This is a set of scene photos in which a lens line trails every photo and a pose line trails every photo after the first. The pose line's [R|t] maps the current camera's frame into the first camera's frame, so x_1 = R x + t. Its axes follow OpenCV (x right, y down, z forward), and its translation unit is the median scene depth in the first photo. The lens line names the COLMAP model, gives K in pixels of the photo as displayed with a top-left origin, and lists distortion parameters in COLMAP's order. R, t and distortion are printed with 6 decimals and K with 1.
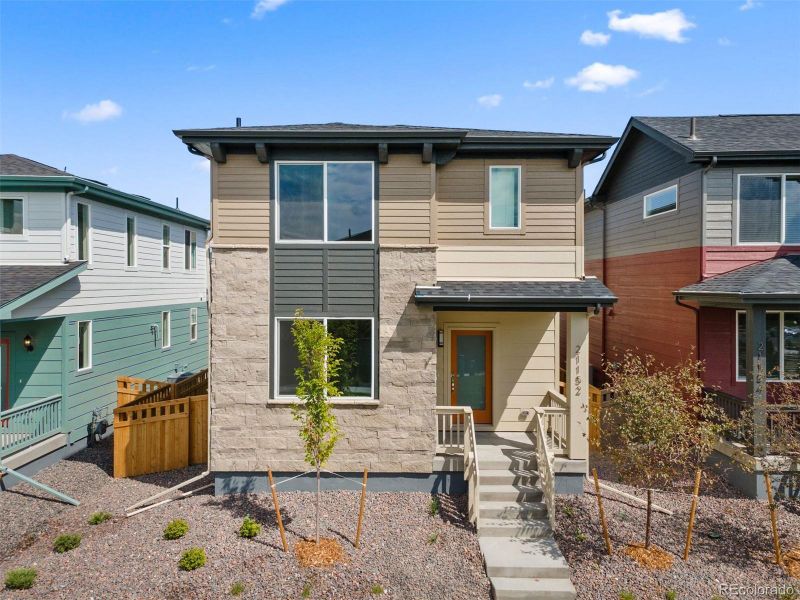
lens RADIAL K [[593.9, 0, 397.4], [0, 593.9, 297.3], [0, 0, 1]] dist [0.090103, -0.032889]
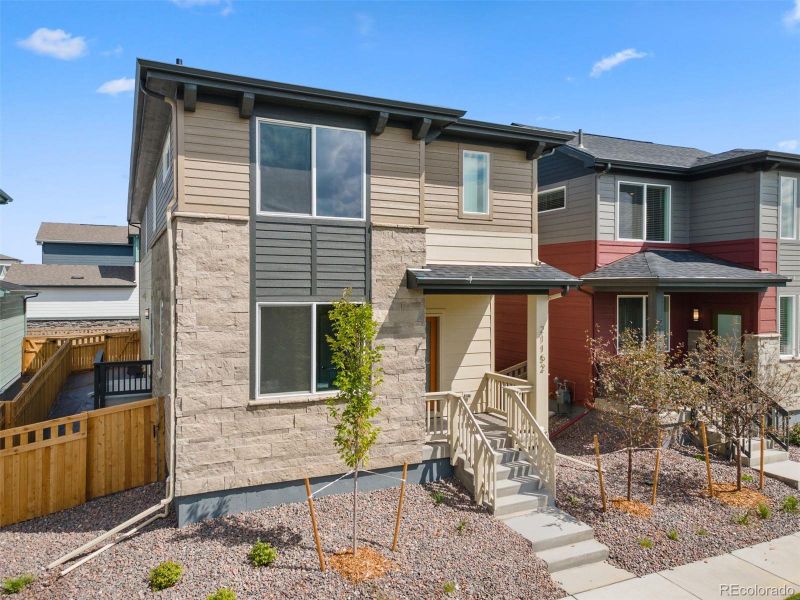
lens RADIAL K [[593.9, 0, 401.2], [0, 593.9, 296.4], [0, 0, 1]] dist [0.090103, -0.032889]
pose [[0.898934, -0.005488, 0.438049, -0.391193], [0.008647, 0.999949, -0.005216, 0.031002], [-0.437998, 0.008477, 0.898936, 0.149245]]
